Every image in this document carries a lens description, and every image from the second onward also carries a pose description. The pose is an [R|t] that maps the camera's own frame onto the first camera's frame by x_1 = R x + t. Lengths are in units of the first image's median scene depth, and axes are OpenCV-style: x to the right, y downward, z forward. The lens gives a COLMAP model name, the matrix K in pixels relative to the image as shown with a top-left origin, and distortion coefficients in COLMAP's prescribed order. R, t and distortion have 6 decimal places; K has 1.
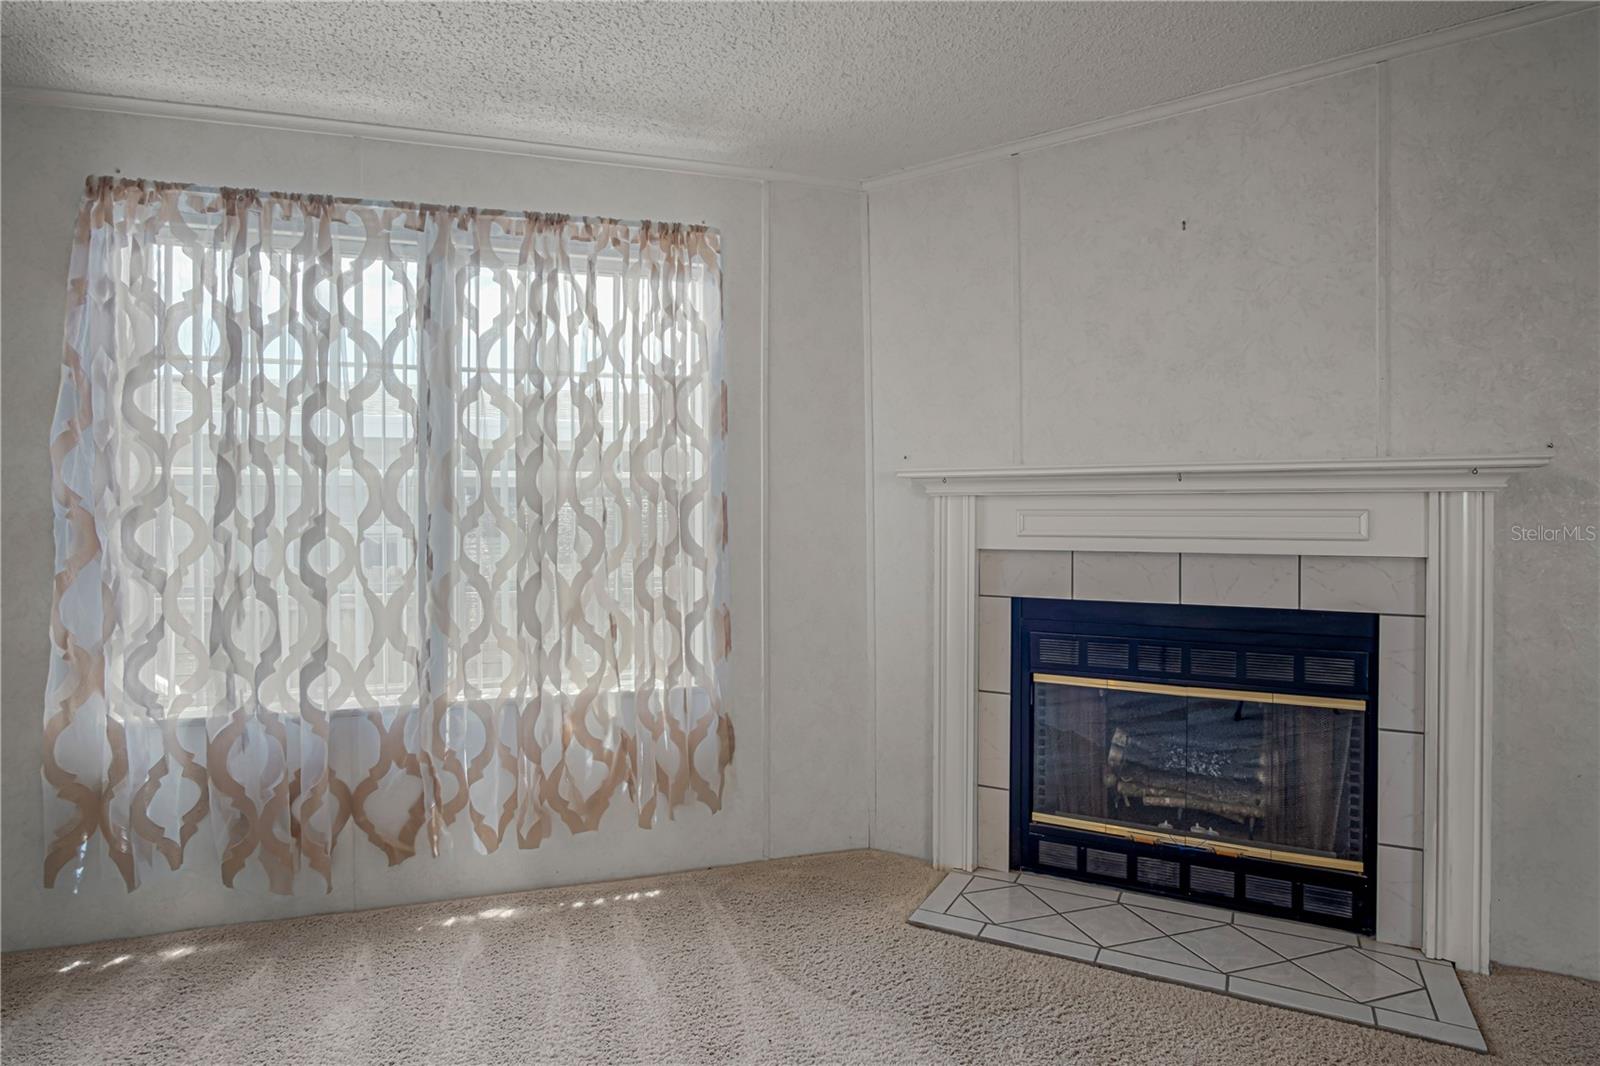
lens RADIAL K [[880.3, 0, 814.1], [0, 880.3, 508.8], [0, 0, 1]] dist [-0.033374, 0.013167]
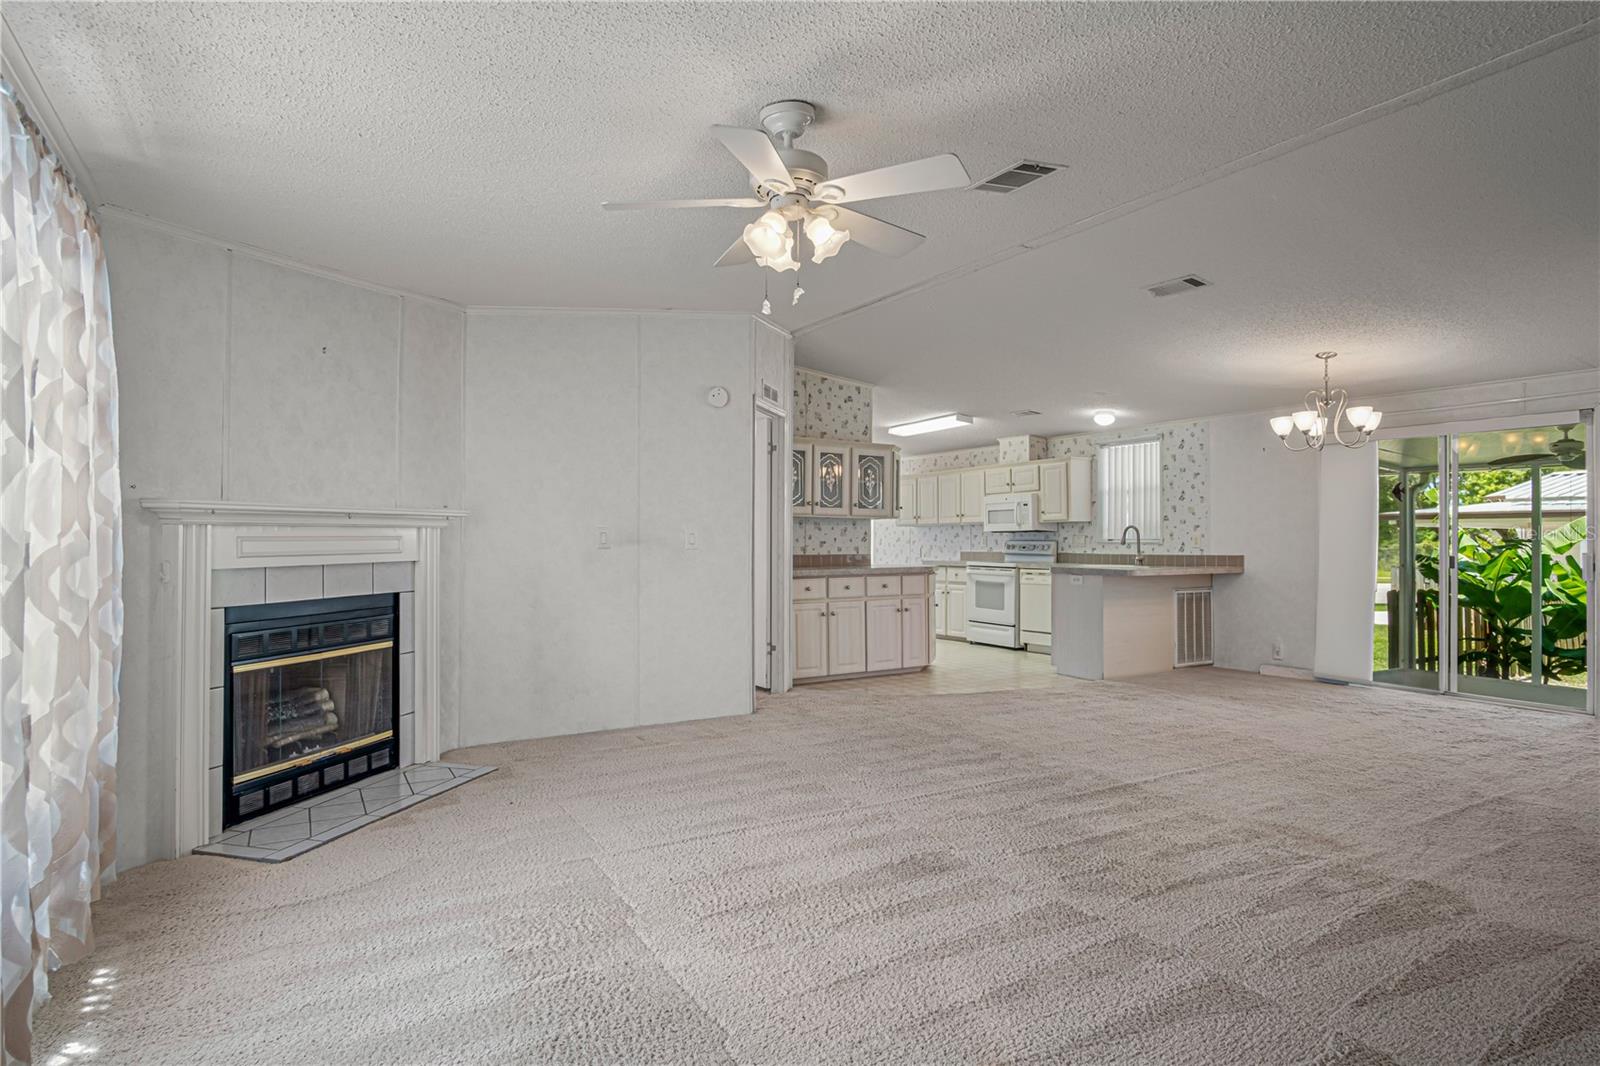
lens RADIAL K [[880.3, 0, 828.7], [0, 880.3, 523.2], [0, 0, 1]] dist [-0.033374, 0.013167]
pose [[-0.238302, 0.007949, 0.971159, -1.287940], [-0.006060, 0.999935, -0.009672, -0.012652], [-0.971172, -0.008190, -0.238238, 0.519178]]
